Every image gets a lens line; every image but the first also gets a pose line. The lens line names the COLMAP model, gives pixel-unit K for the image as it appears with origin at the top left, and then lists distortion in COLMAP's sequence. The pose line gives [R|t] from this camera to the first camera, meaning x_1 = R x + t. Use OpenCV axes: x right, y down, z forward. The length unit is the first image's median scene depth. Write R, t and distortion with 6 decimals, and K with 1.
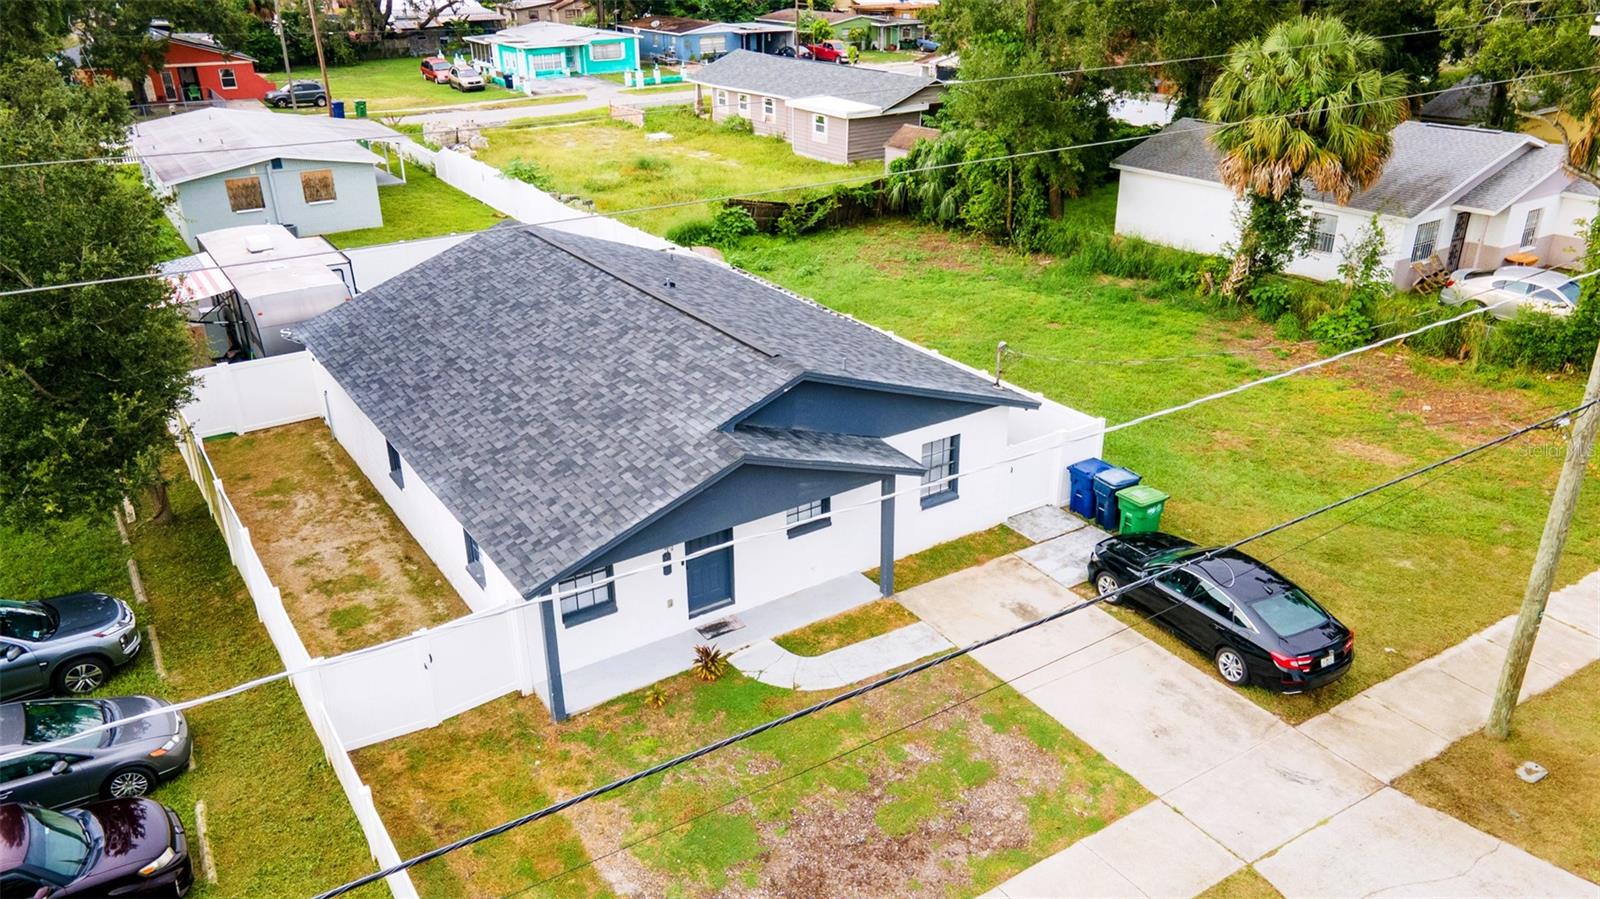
lens RADIAL K [[1161.9, 0, 792.9], [0, 1161.9, 461.0], [0, 0, 1]] dist [0.014833, 0.048761]
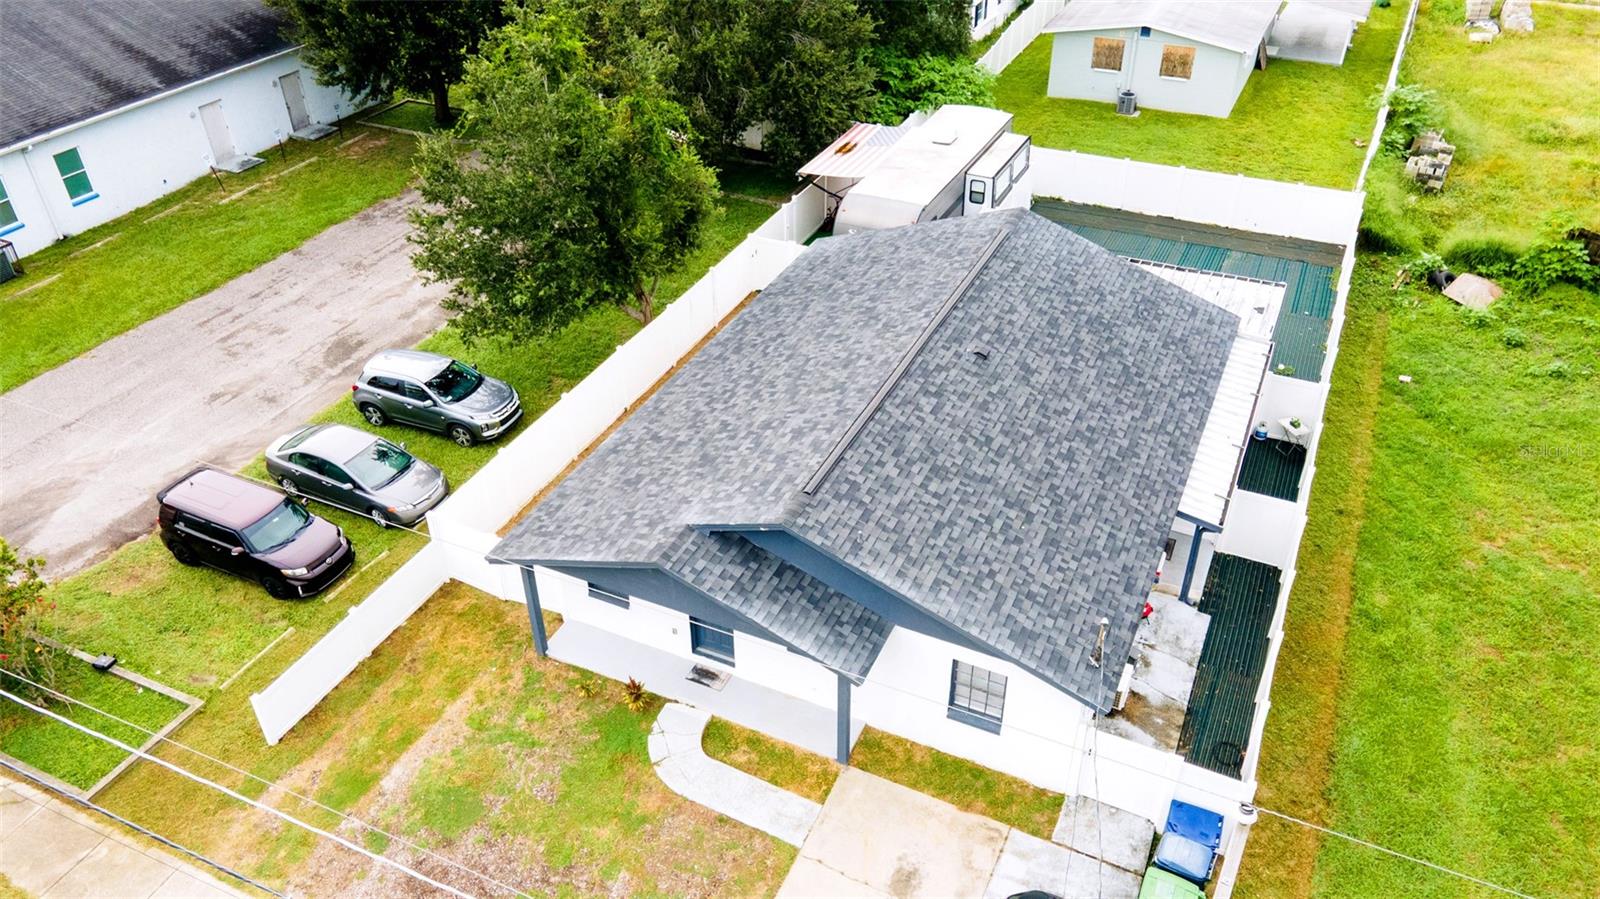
lens RADIAL K [[1161.9, 0, 792.9], [0, 1161.9, 461.0], [0, 0, 1]] dist [0.014833, 0.048761]
pose [[0.519338, 0.506415, -0.688355, 0.540360], [-0.350138, 0.860880, 0.369173, -0.397824], [0.779546, 0.049294, 0.624402, 0.320339]]
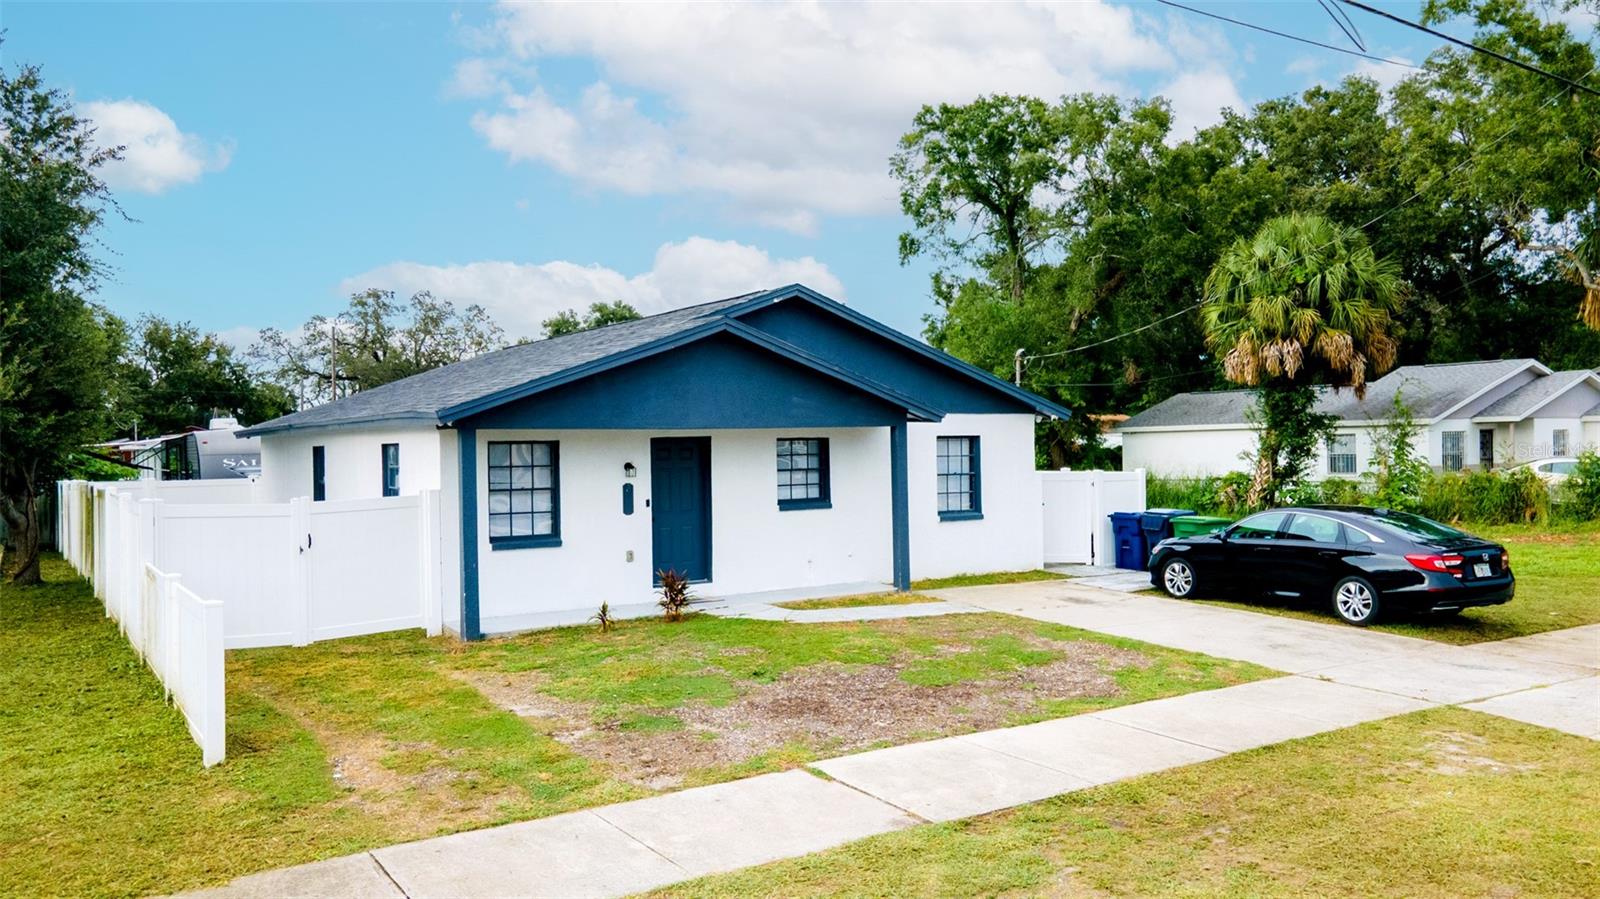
lens RADIAL K [[1161.9, 0, 792.9], [0, 1161.9, 461.0], [0, 0, 1]] dist [0.014833, 0.048761]
pose [[1.000000, 0.000921, 0.000143, 0.004934], [-0.000782, 0.912753, -0.408511, 0.324984], [-0.000507, 0.408510, 0.912754, 0.209331]]
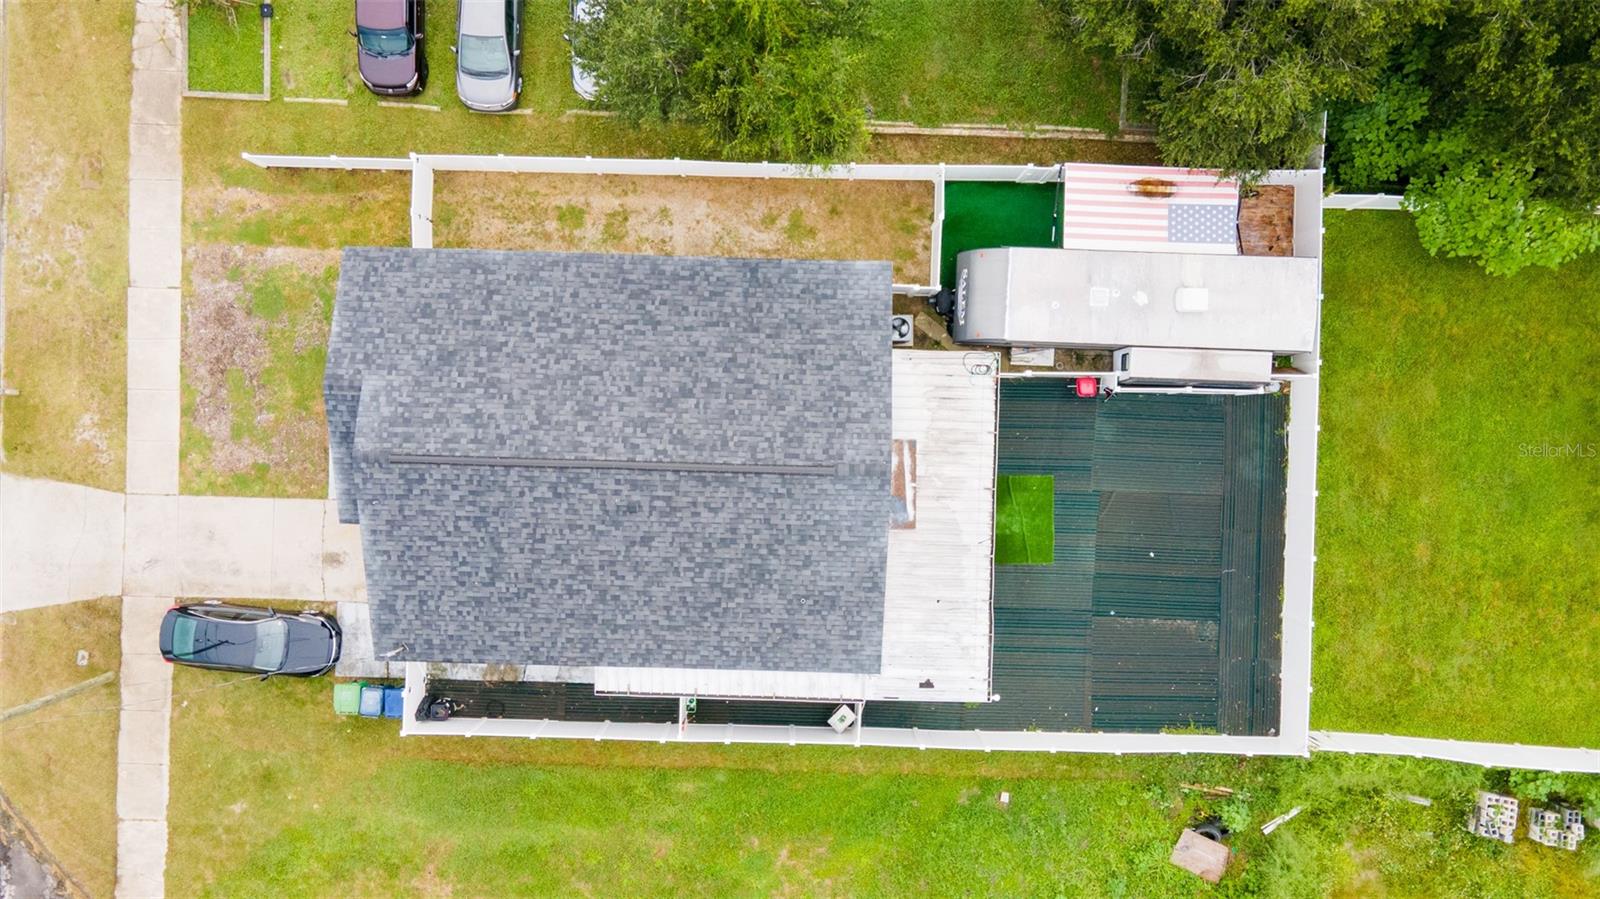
lens RADIAL K [[1161.9, 0, 792.9], [0, 1161.9, 461.0], [0, 0, 1]] dist [0.014833, 0.048761]
pose [[-0.572182, 0.819225, 0.038441, -0.305082], [-0.331128, -0.273647, 0.903034, -1.349503], [0.750308, 0.503971, 0.427845, 0.636369]]
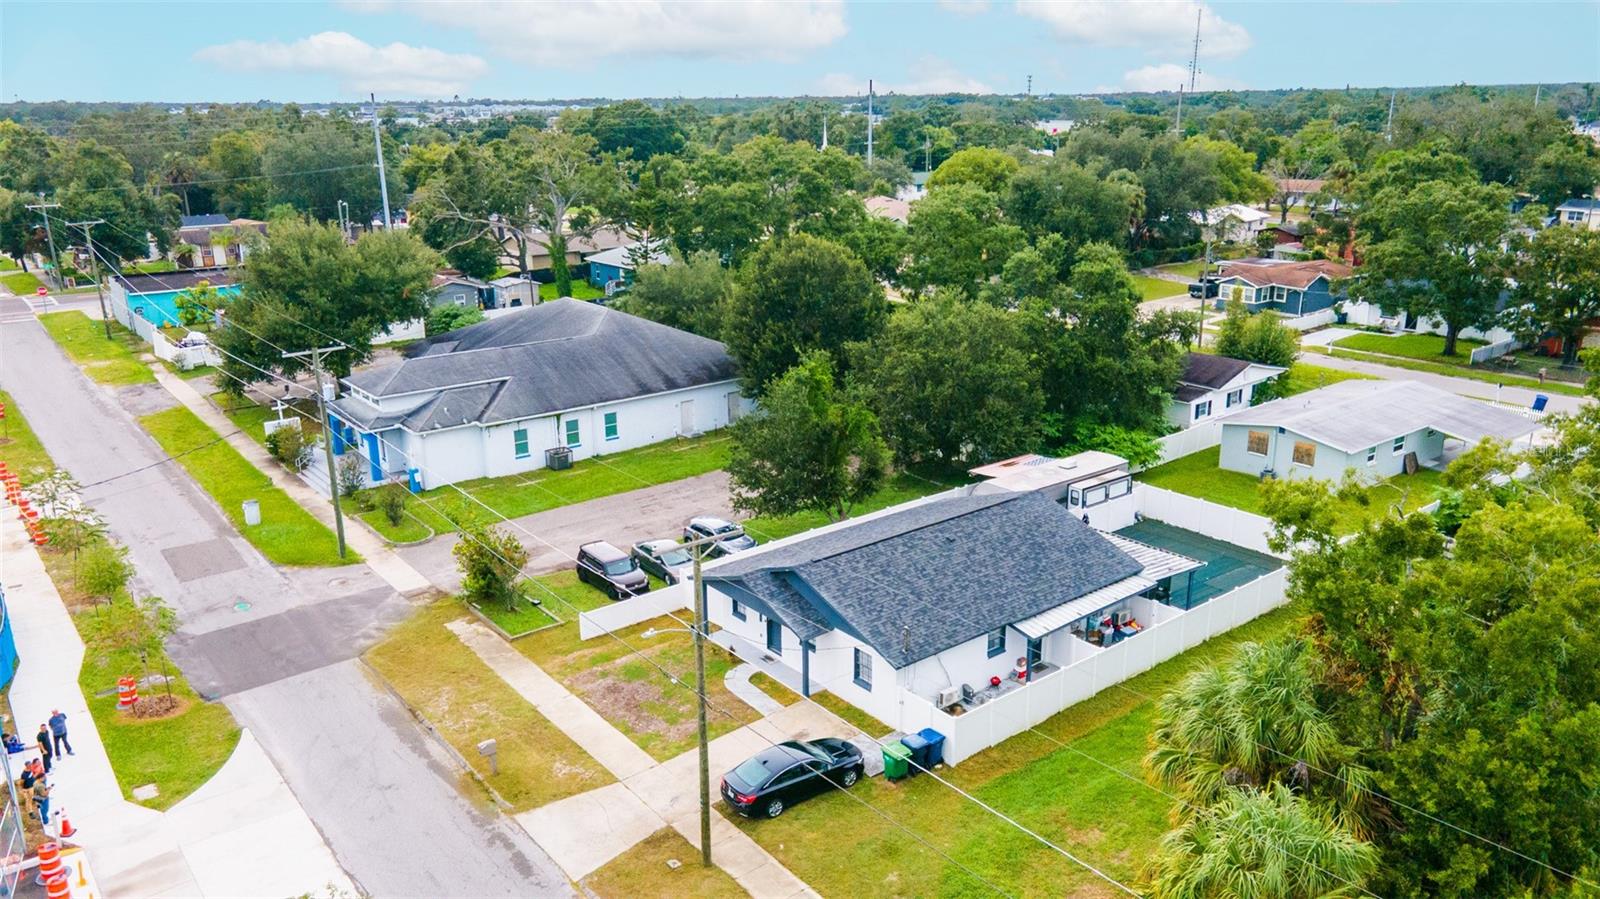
lens RADIAL K [[1161.9, 0, 792.9], [0, 1161.9, 461.0], [0, 0, 1]] dist [0.014833, 0.048761]
pose [[0.090078, 0.306239, -0.947683, 1.658652], [-0.404083, 0.880949, 0.246265, -0.649946], [0.910276, 0.360760, 0.203100, 0.391206]]
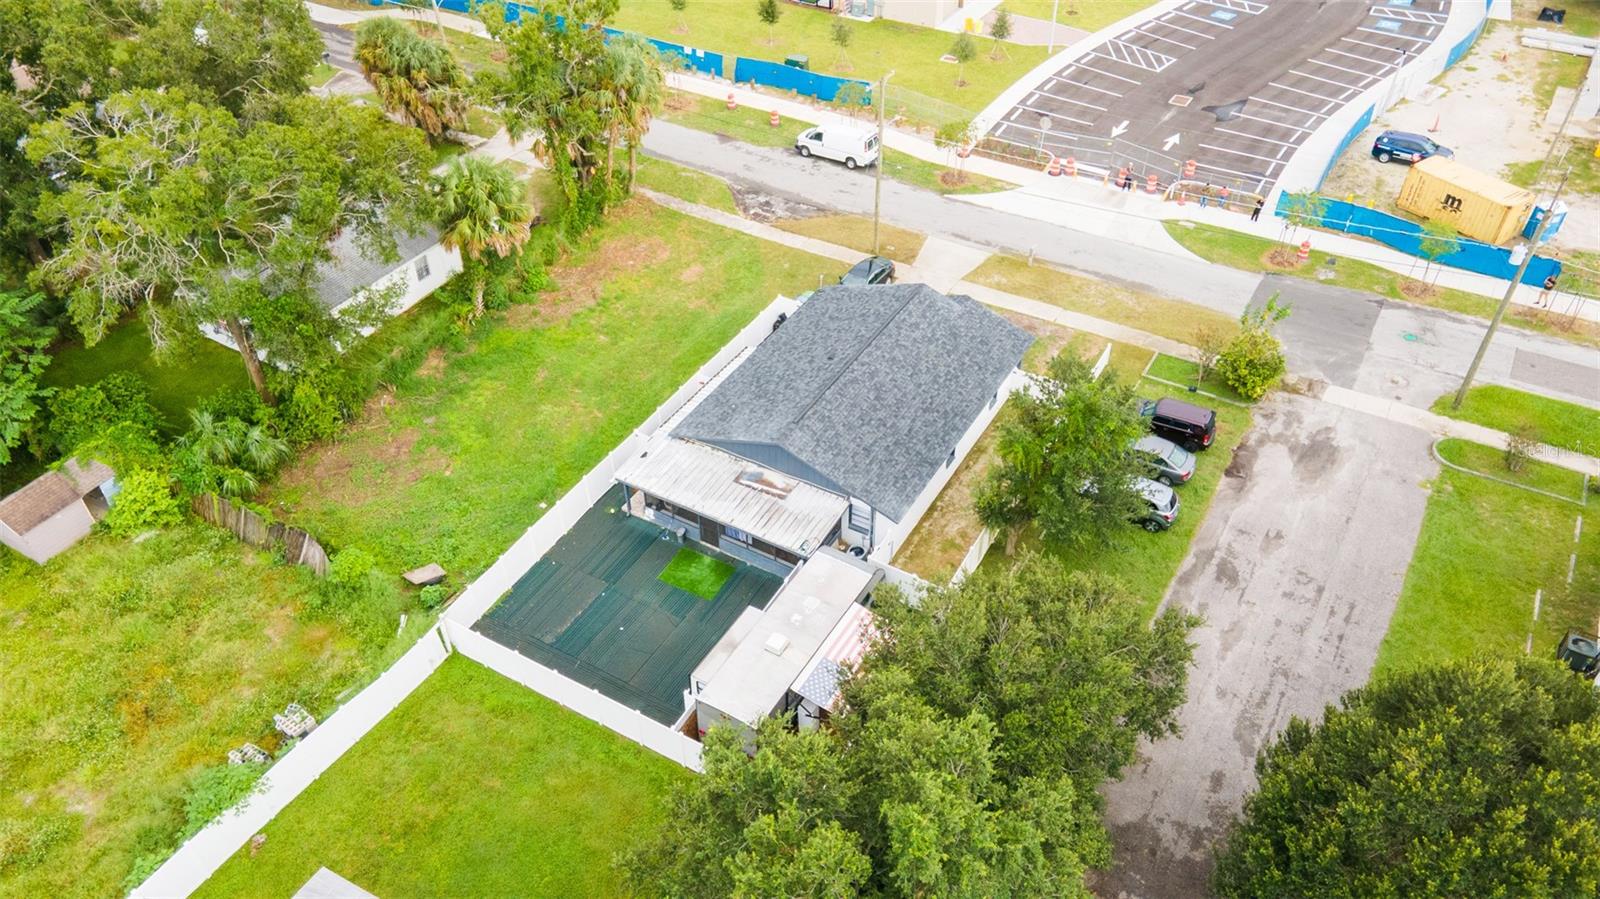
lens RADIAL K [[1161.9, 0, 792.9], [0, 1161.9, 461.0], [0, 0, 1]] dist [0.014833, 0.048761]
pose [[-0.449738, -0.574401, 0.683958, -1.696349], [0.386799, 0.564982, 0.728822, -1.692096], [-0.805061, 0.592333, -0.031916, 1.323060]]
